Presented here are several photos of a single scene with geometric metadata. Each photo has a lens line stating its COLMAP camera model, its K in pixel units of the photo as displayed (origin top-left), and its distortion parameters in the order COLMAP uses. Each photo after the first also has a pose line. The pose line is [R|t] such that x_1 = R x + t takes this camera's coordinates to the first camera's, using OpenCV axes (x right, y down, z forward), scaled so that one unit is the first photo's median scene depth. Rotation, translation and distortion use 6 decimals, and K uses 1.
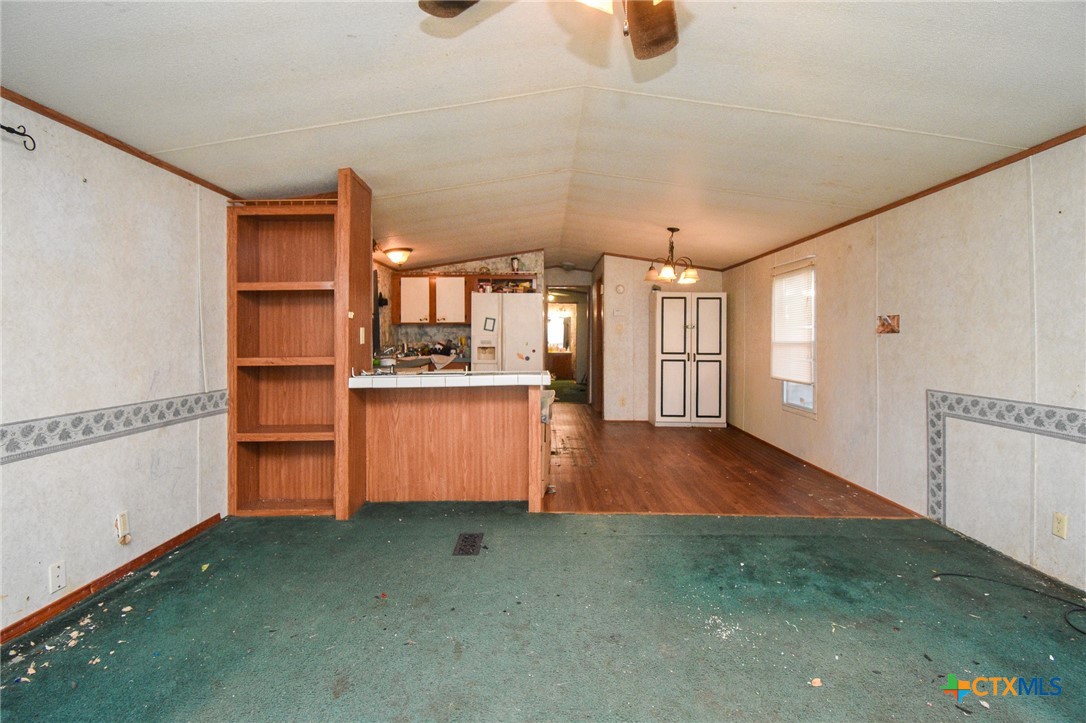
lens RADIAL K [[488.2, 0, 566.6], [0, 488.2, 338.5], [0, 0, 1]] dist [0.001298, -0.013616]
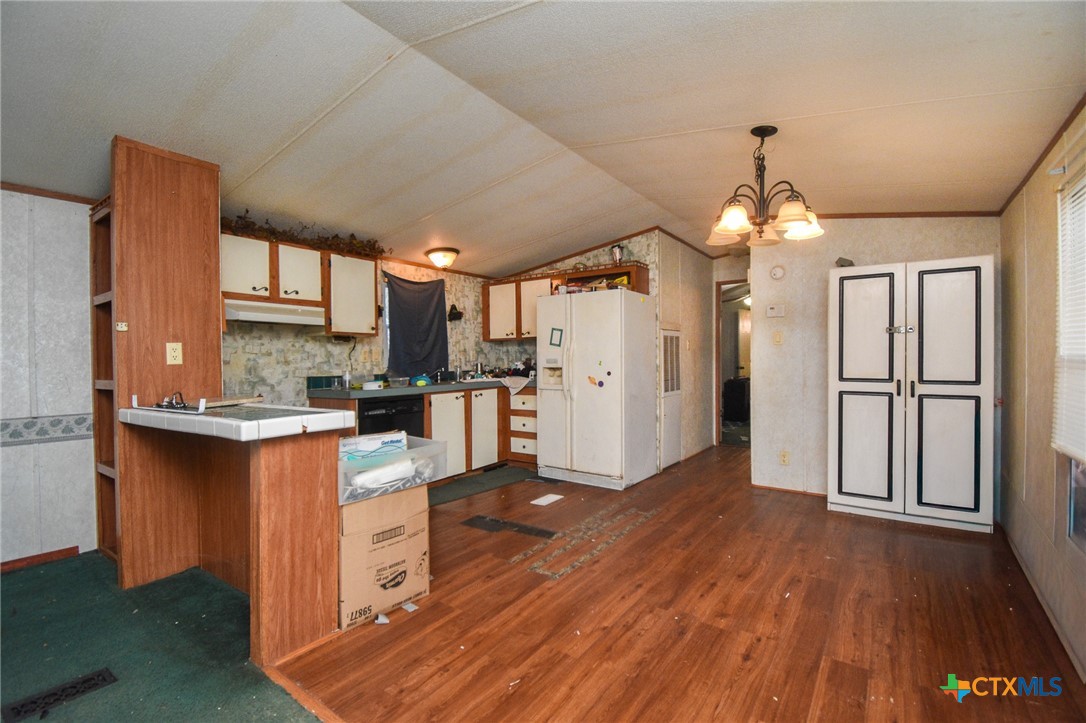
lens RADIAL K [[488.2, 0, 561.9], [0, 488.2, 366.5], [0, 0, 1]] dist [0.001298, -0.013616]
pose [[0.810270, 0.002057, -0.586053, 0.262991], [0.008331, 0.999852, 0.015028, 0.004311], [0.585998, -0.017060, 0.810133, 0.366380]]
